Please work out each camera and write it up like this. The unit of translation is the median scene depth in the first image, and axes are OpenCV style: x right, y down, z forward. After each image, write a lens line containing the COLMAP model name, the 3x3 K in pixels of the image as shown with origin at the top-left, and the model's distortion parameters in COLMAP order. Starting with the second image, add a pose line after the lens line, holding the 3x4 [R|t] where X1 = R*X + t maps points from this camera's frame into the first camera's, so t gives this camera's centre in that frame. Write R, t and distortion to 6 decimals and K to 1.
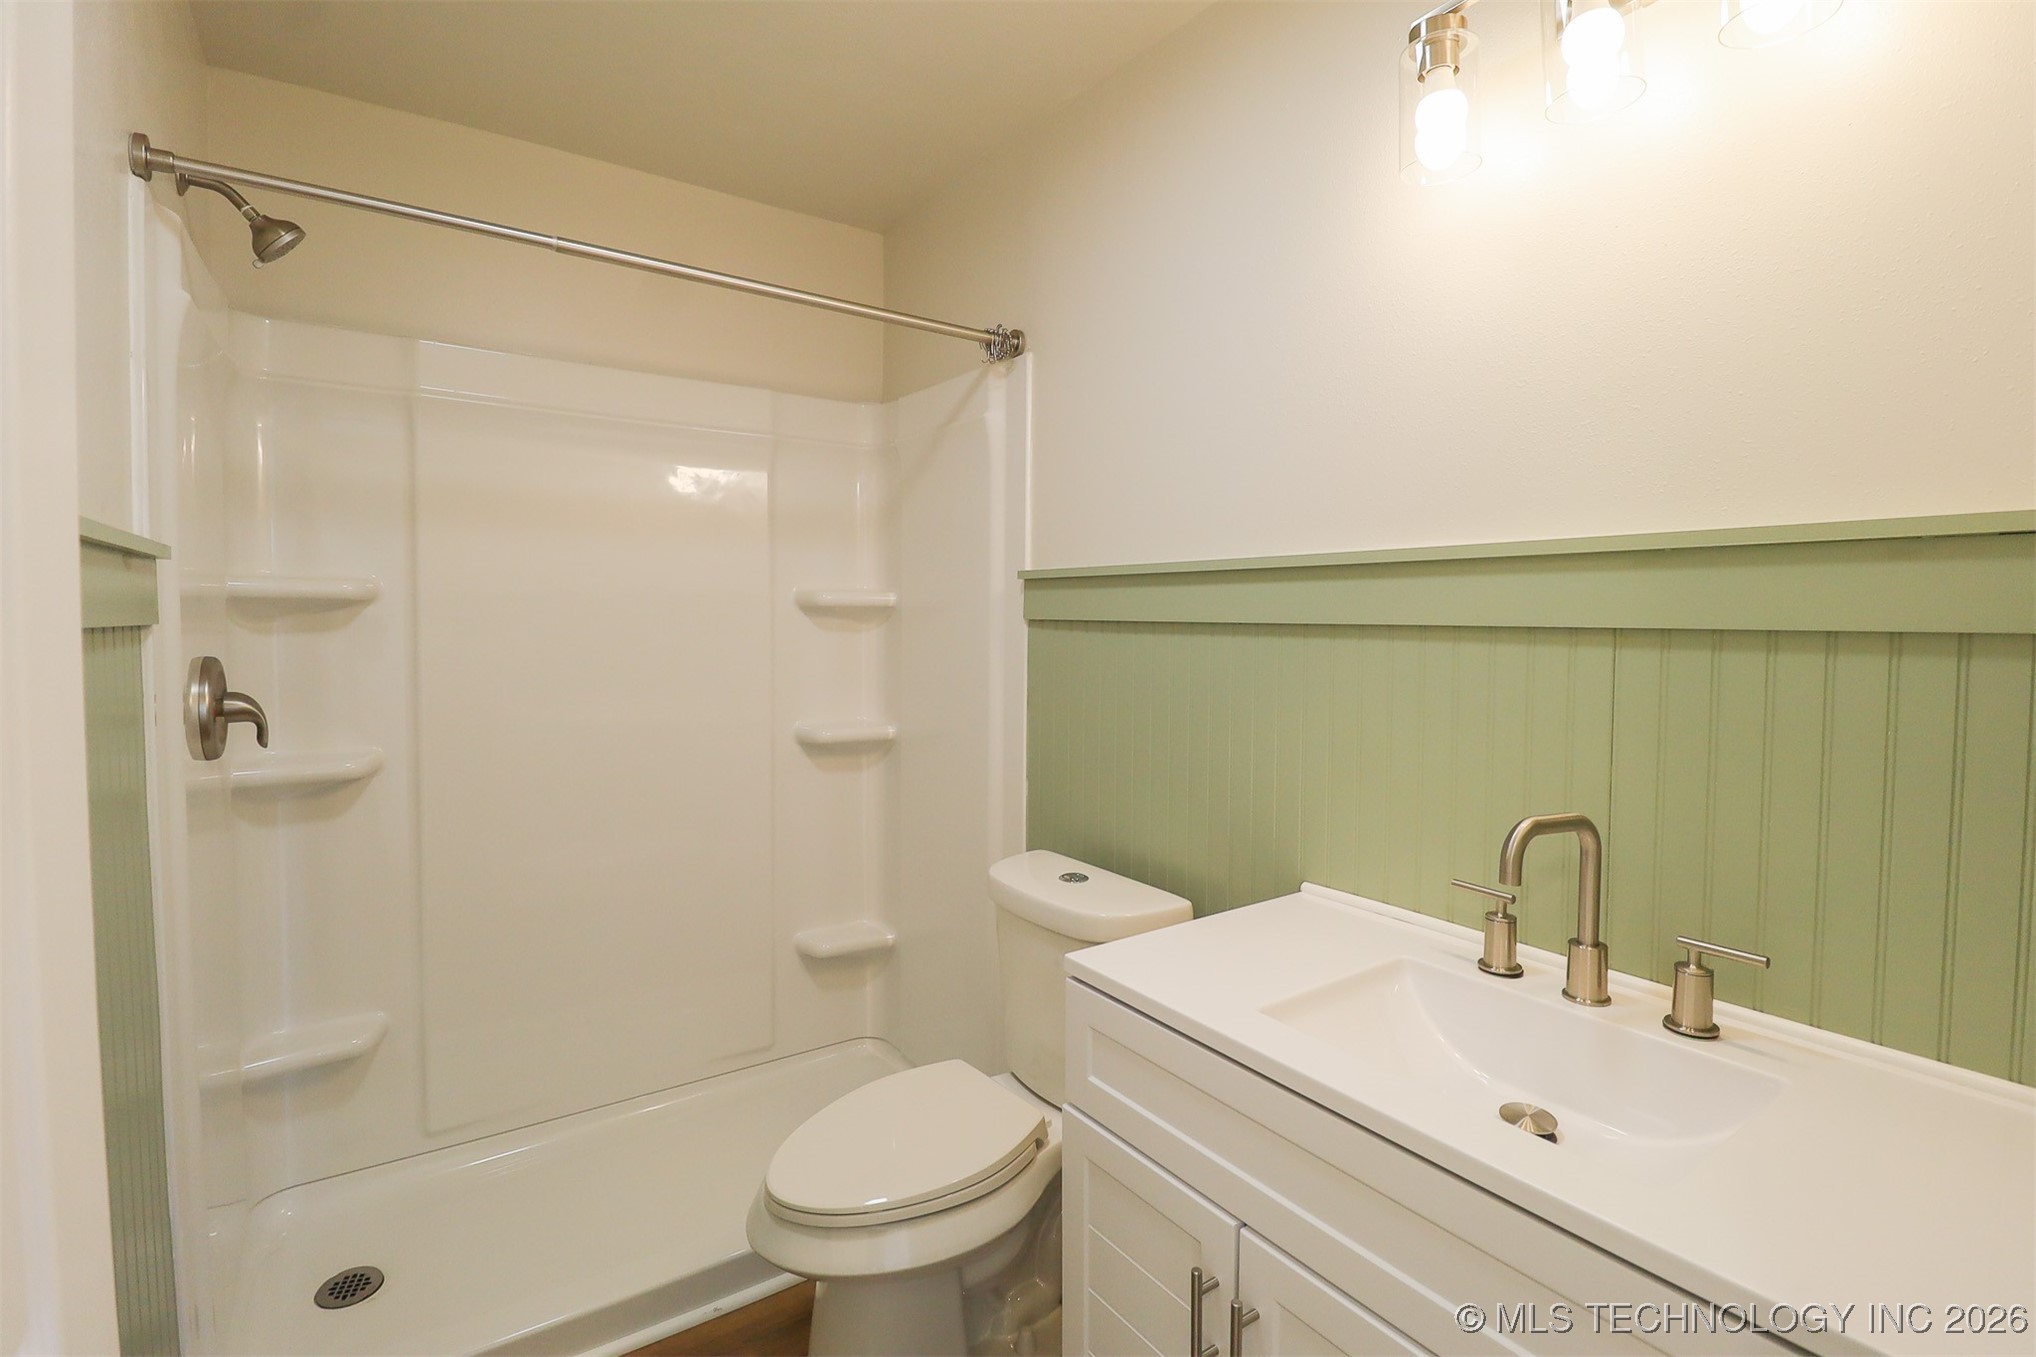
lens RADIAL K [[949.5, 0, 1026.6], [0, 949.5, 672.0], [0, 0, 1]] dist [-0.004944, -0.008819]
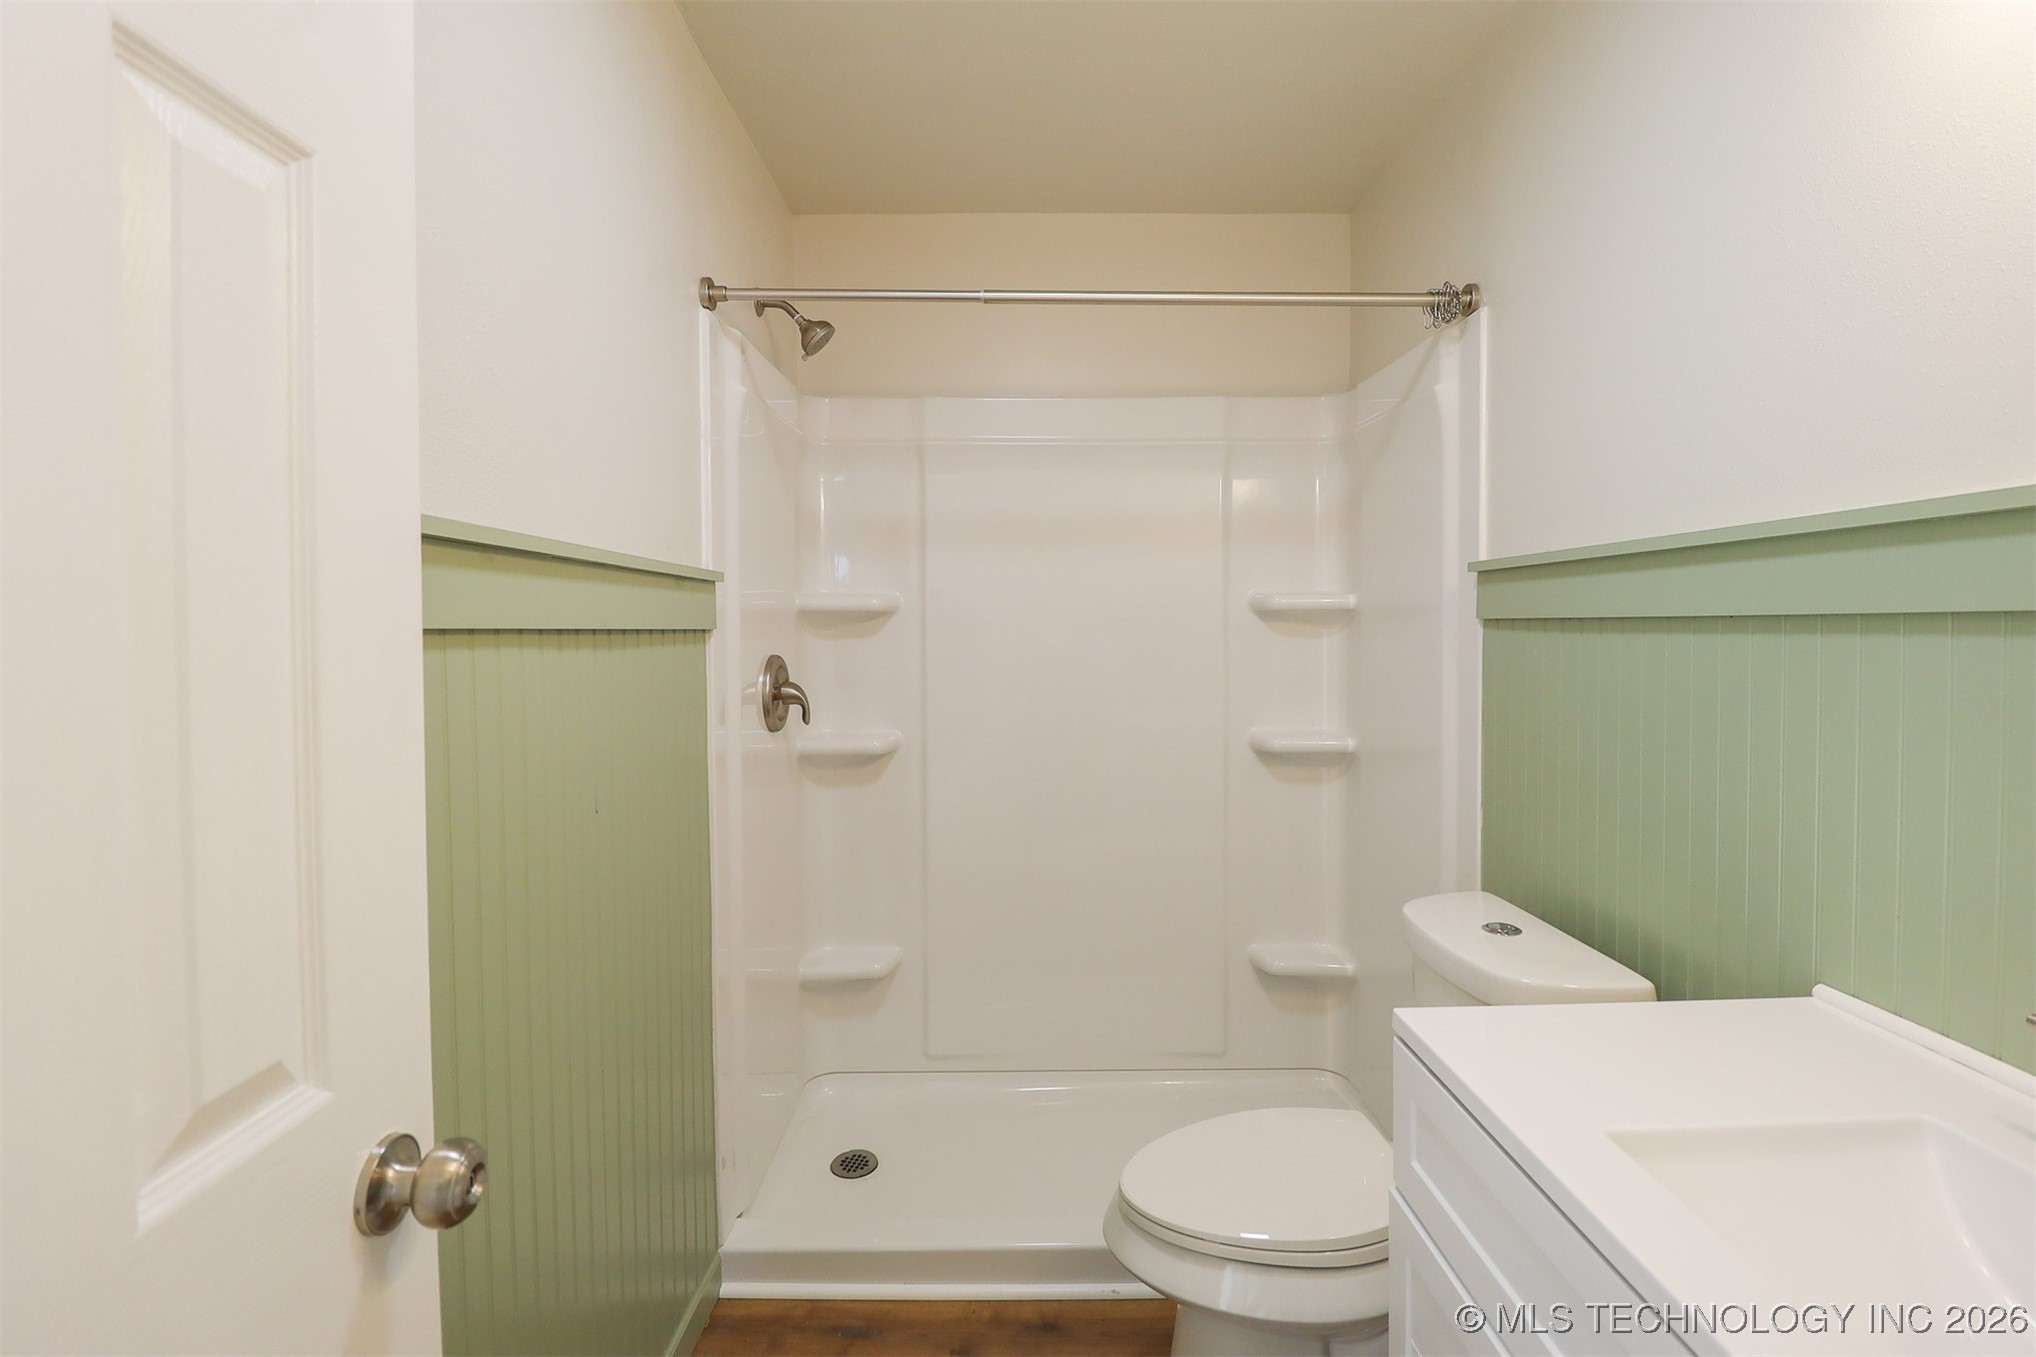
lens RADIAL K [[949.5, 0, 1016.8], [0, 949.5, 666.2], [0, 0, 1]] dist [-0.004944, -0.008819]
pose [[0.822042, 0.011232, -0.569317, 0.151801], [-0.022223, 0.999677, -0.012366, 0.007208], [0.568994, 0.022817, 0.822025, 0.068019]]
